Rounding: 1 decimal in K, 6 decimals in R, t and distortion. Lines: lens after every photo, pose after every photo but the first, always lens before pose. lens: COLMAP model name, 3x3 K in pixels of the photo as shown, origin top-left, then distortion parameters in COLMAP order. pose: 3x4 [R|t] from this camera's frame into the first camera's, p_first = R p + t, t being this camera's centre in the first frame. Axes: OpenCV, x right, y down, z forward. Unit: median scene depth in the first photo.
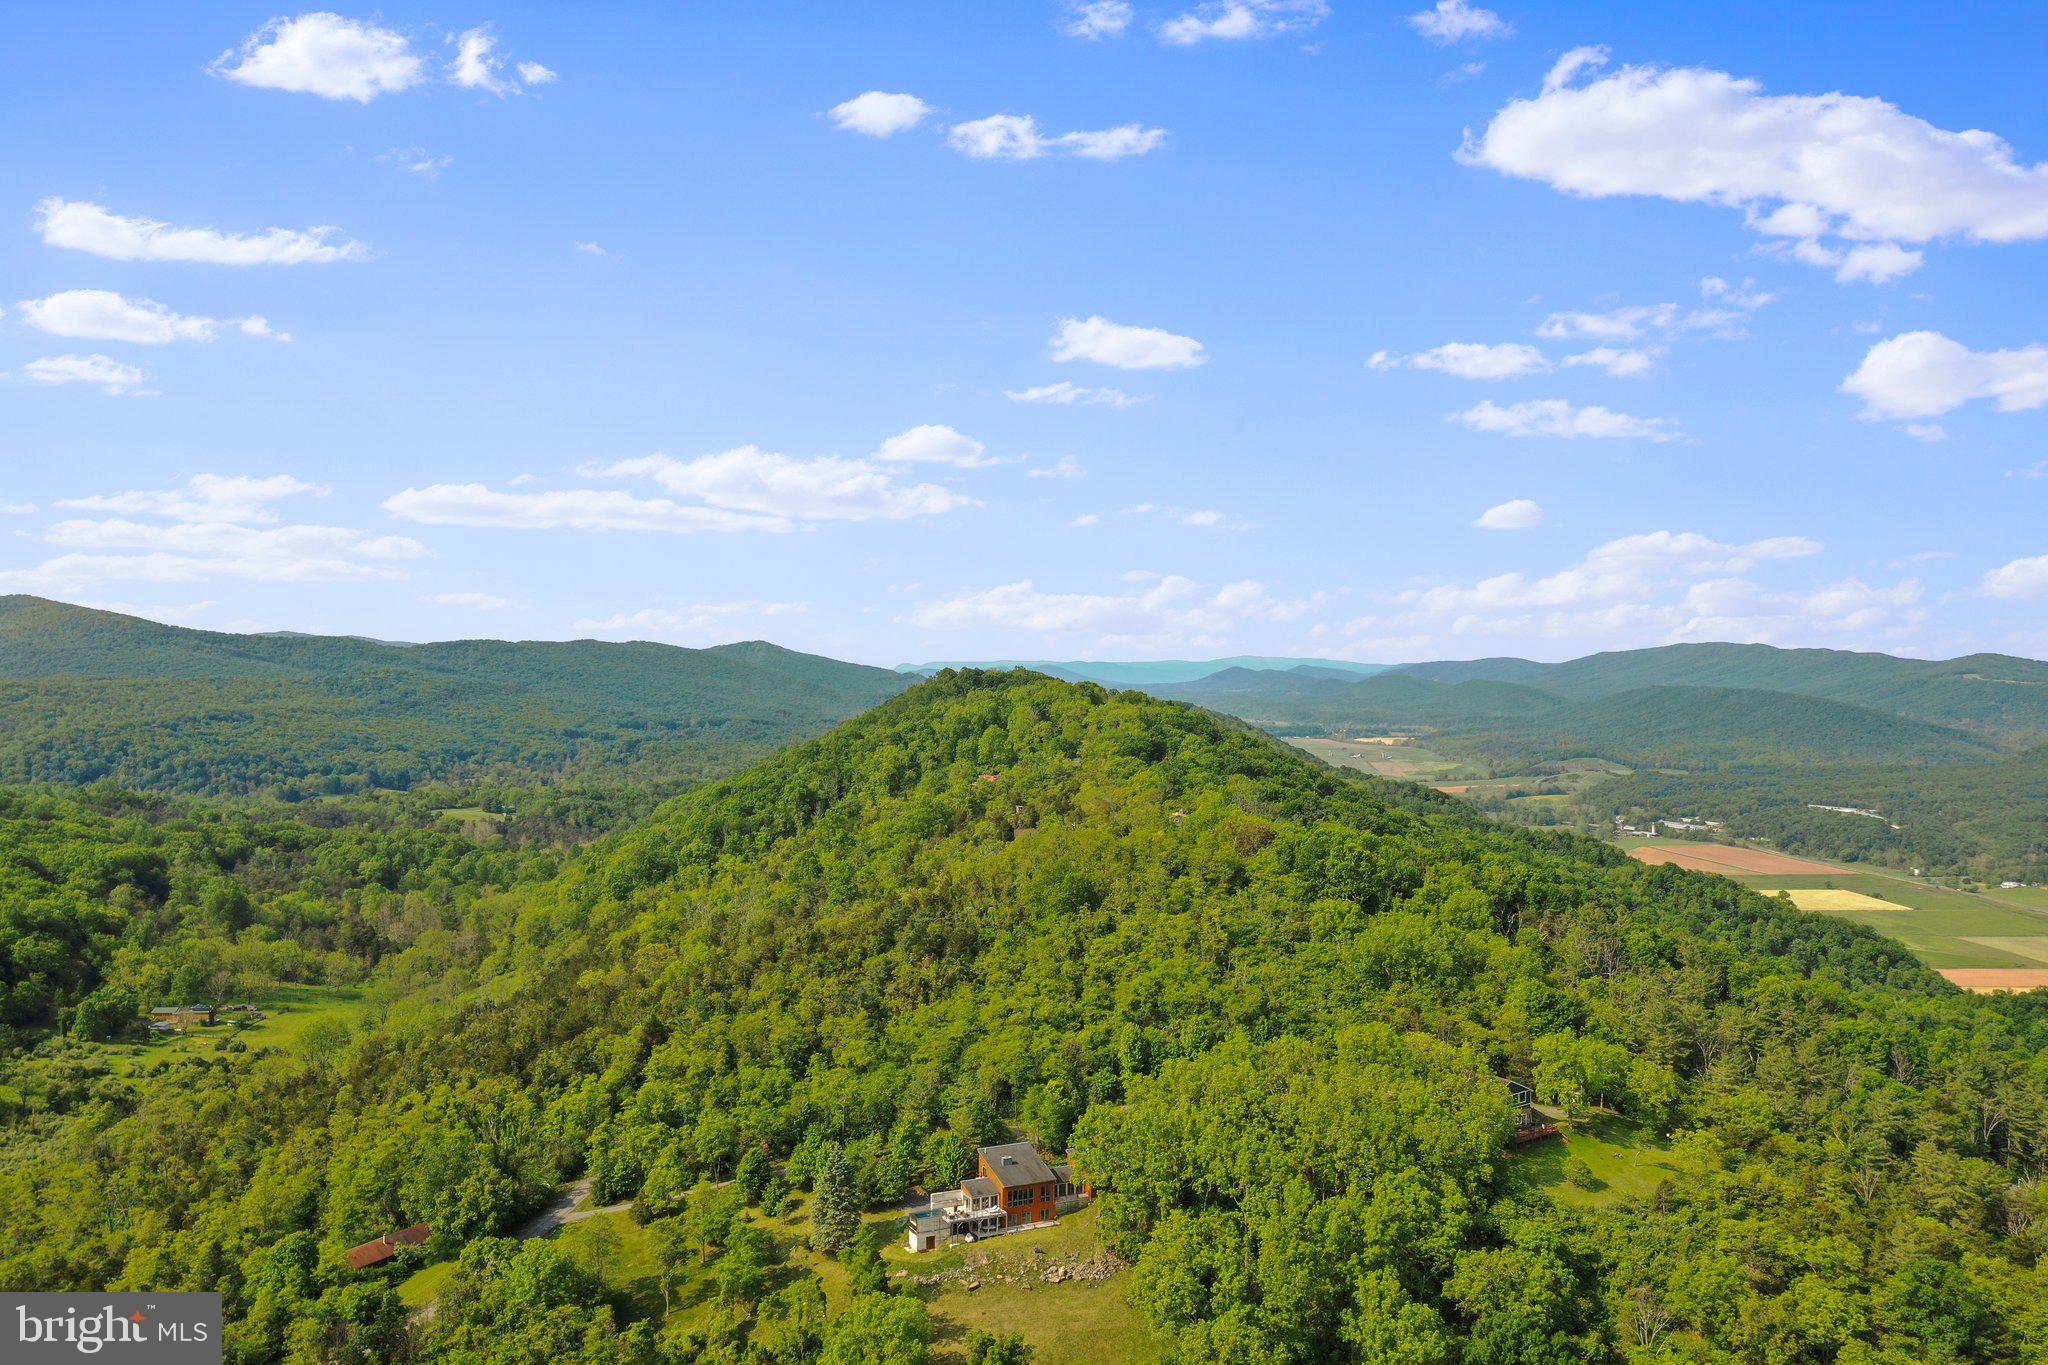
lens RADIAL K [[1626.0, 0, 1026.8], [0, 1626.0, 686.5], [0, 0, 1]] dist [0.004328, 0.011430]
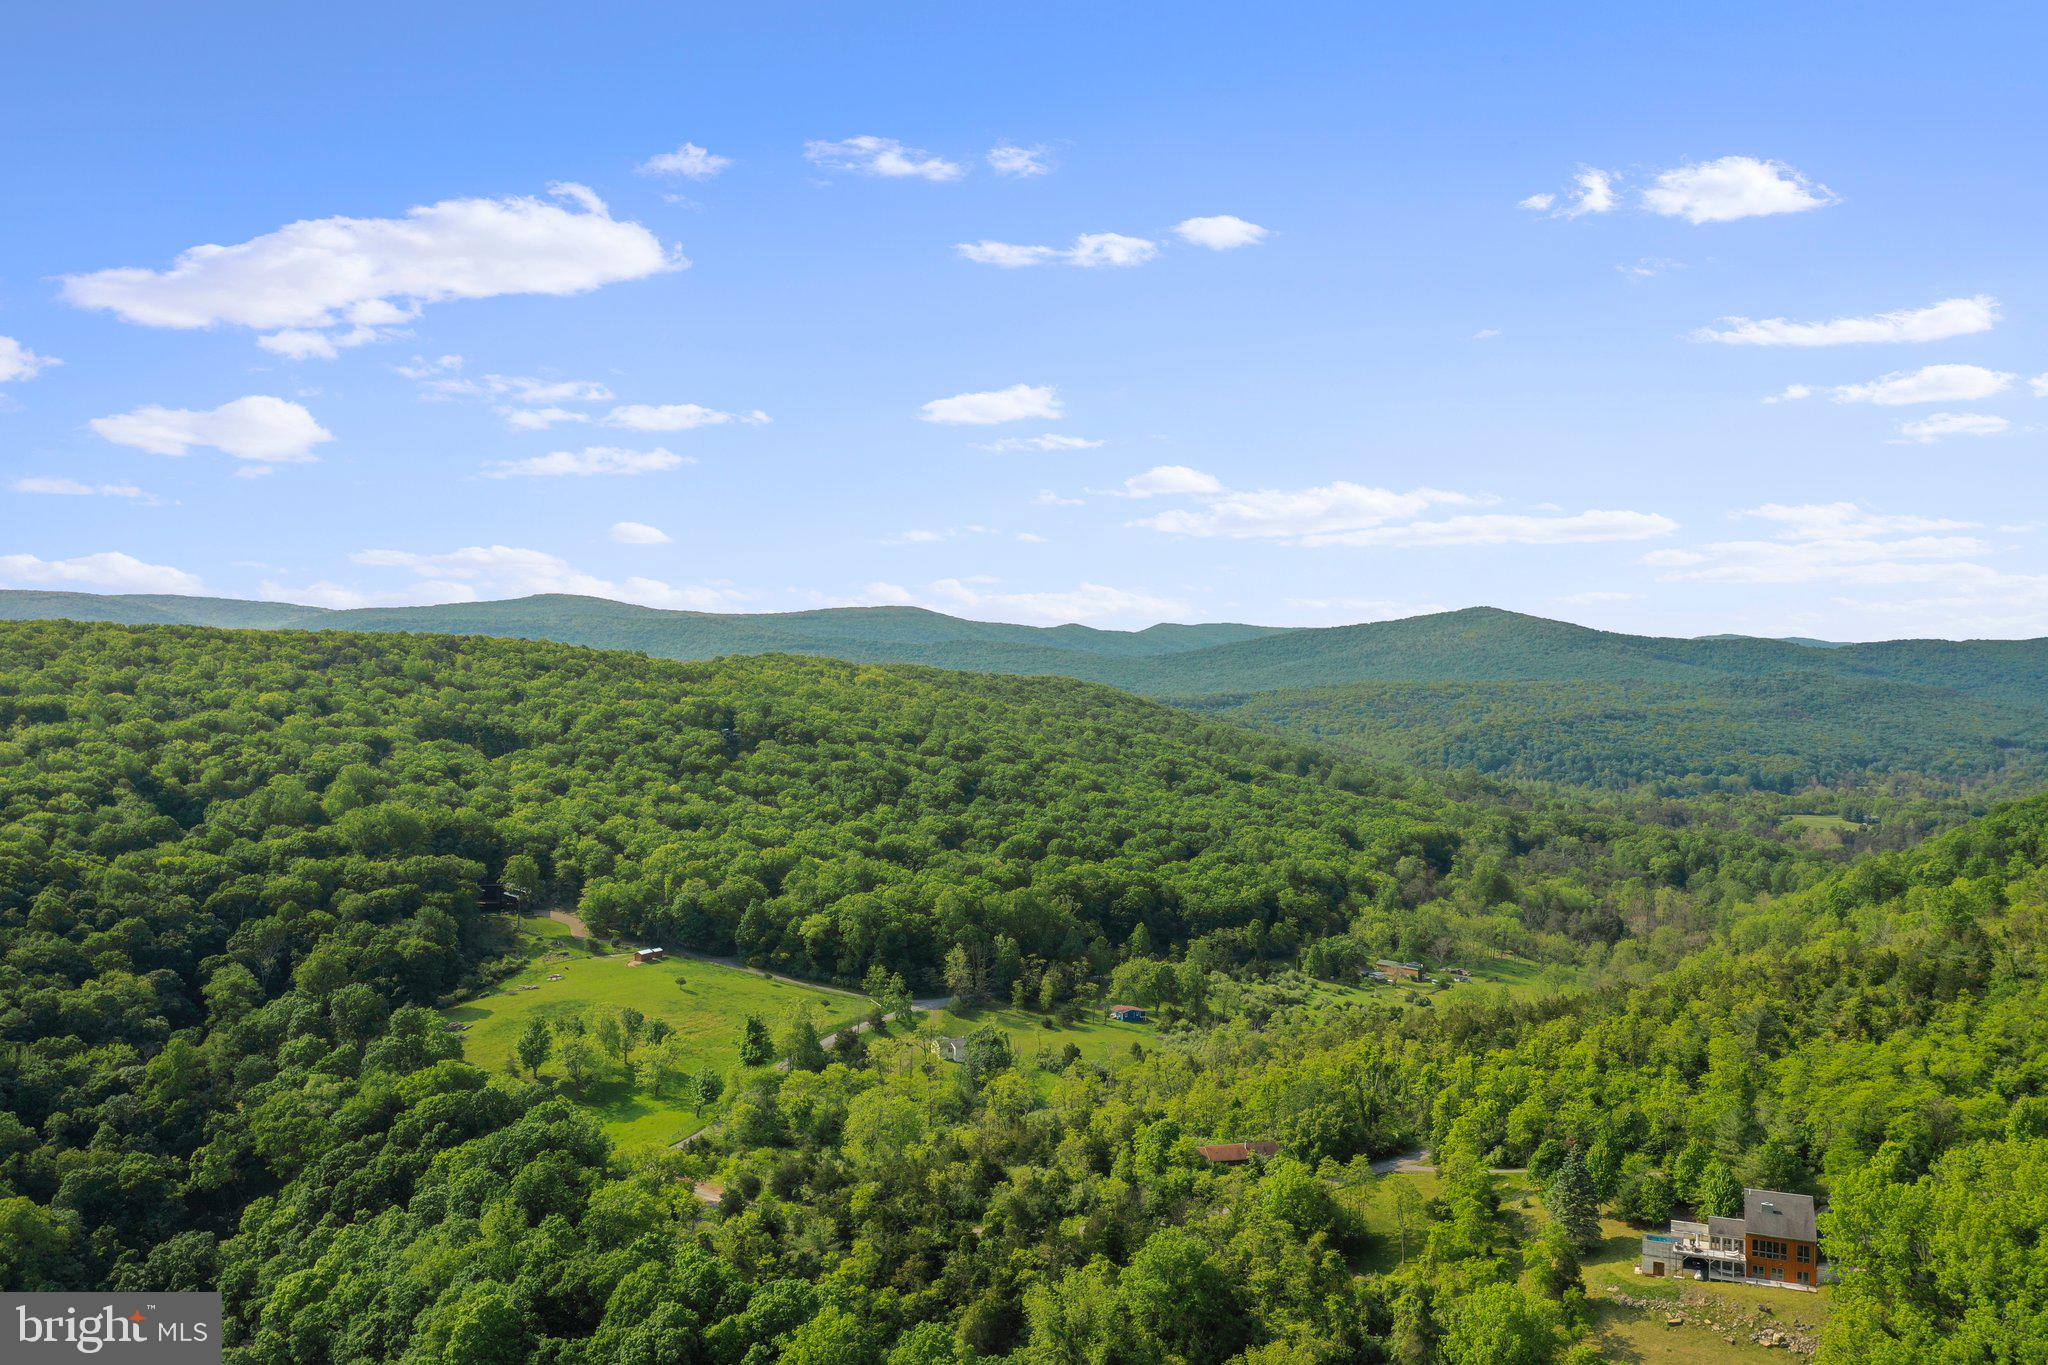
lens RADIAL K [[1615.2, 0, 1024.0], [0, 1615.2, 682.5], [0, 0, 1]] dist [0.004615, 0.001697]
pose [[0.664506, 0.003760, -0.747273, 0.303828], [-0.006589, 0.999978, -0.000827, 0.001389], [0.747254, 0.005473, 0.664516, 0.069417]]
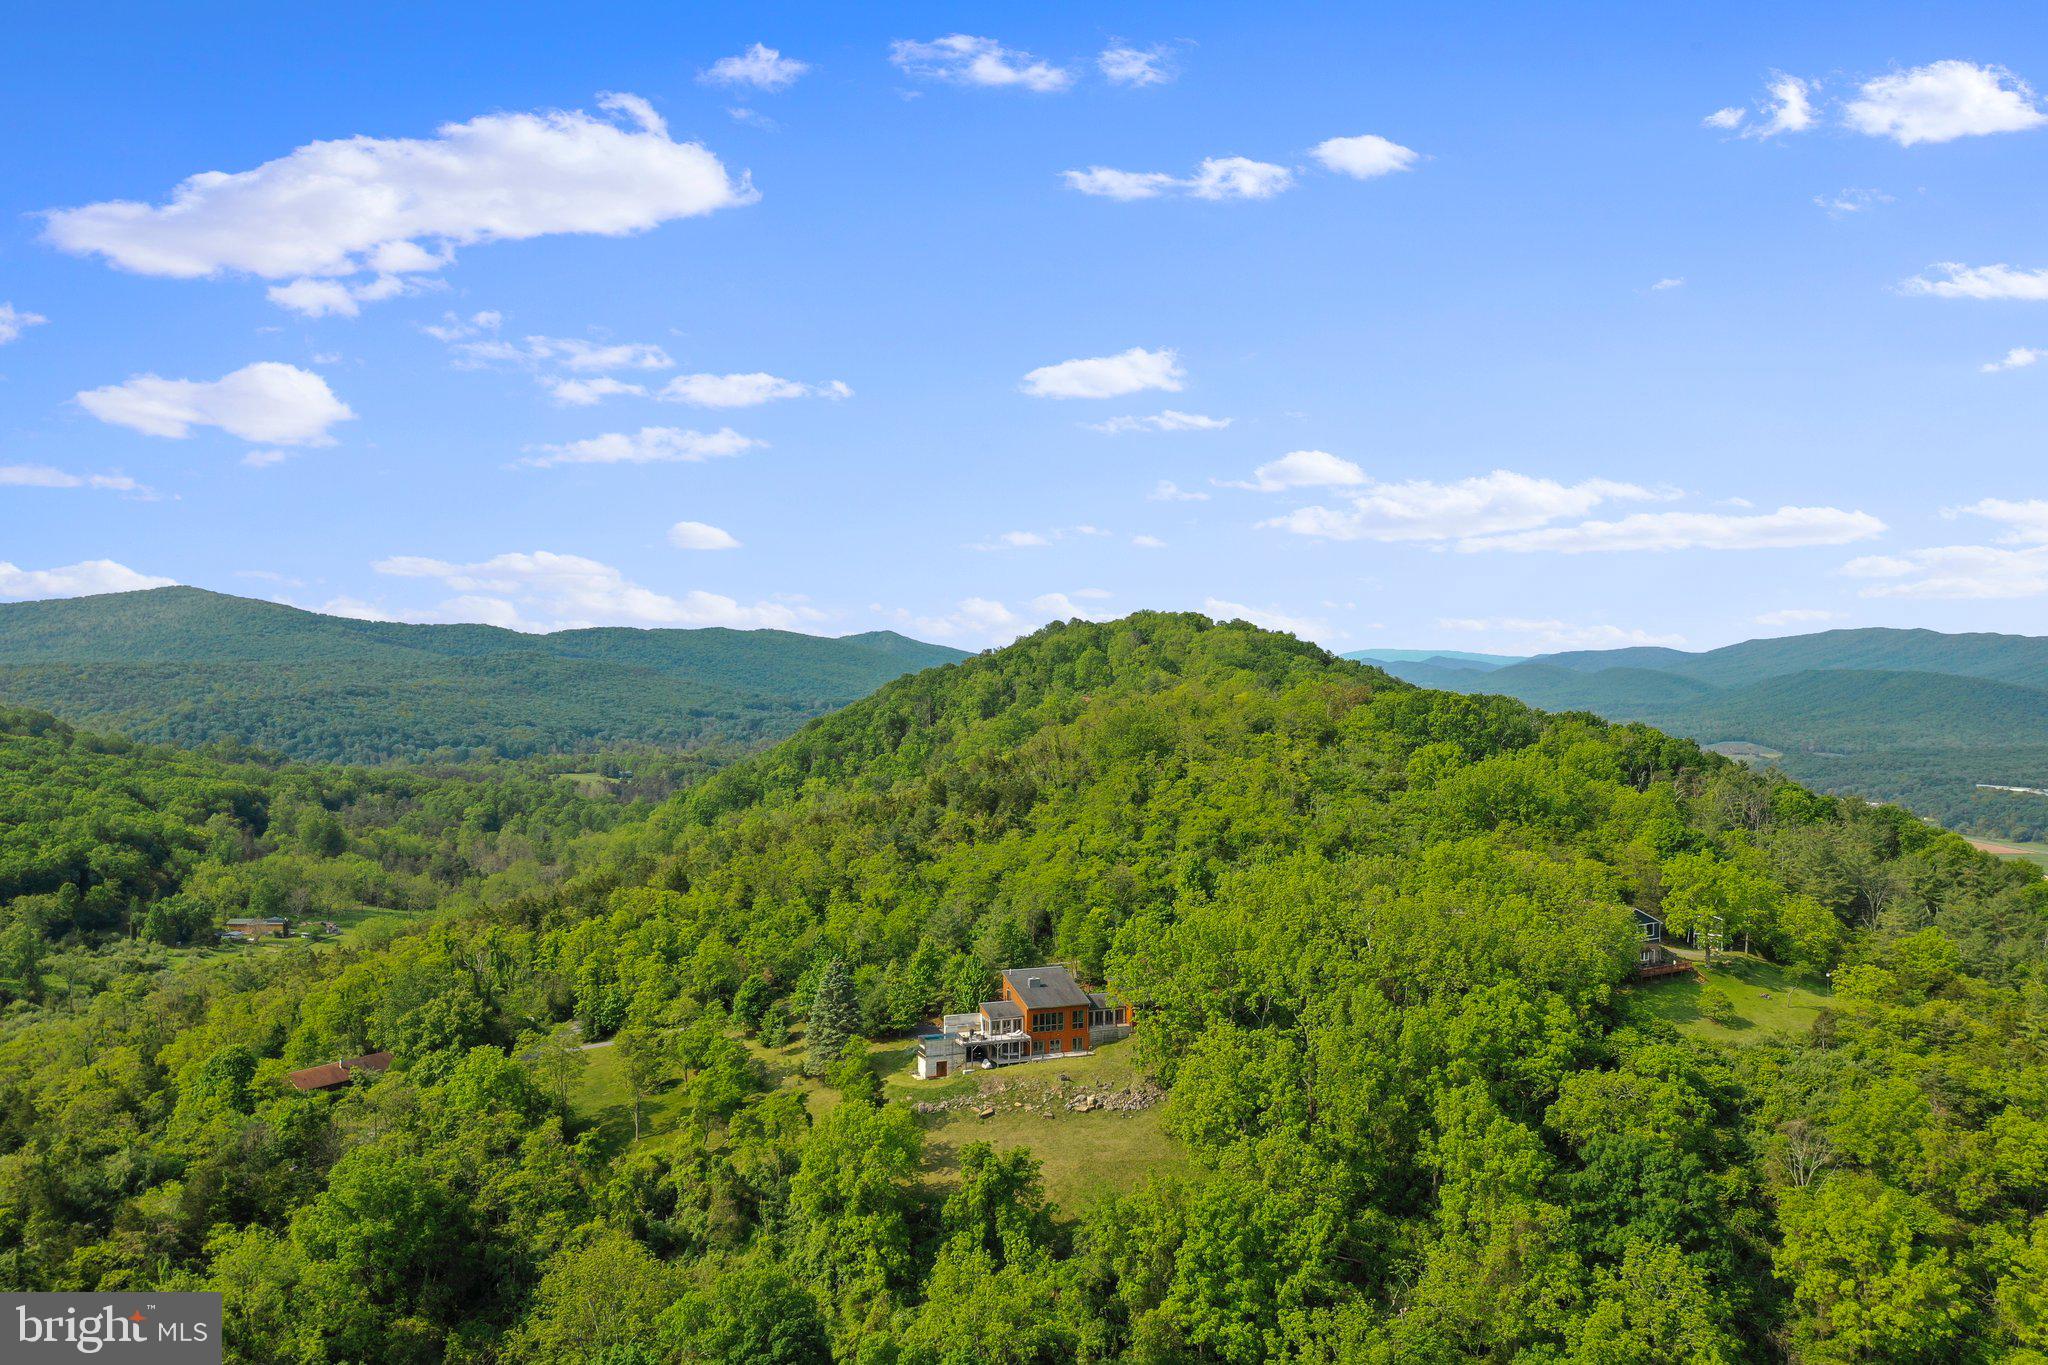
lens RADIAL K [[1626.0, 0, 1026.8], [0, 1626.0, 686.5], [0, 0, 1]] dist [0.004328, 0.011430]
pose [[0.996879, -0.003423, -0.078873, 0.041329], [0.003730, 0.999986, 0.003742, 0.103367], [0.078859, -0.004024, 0.996878, 0.110512]]
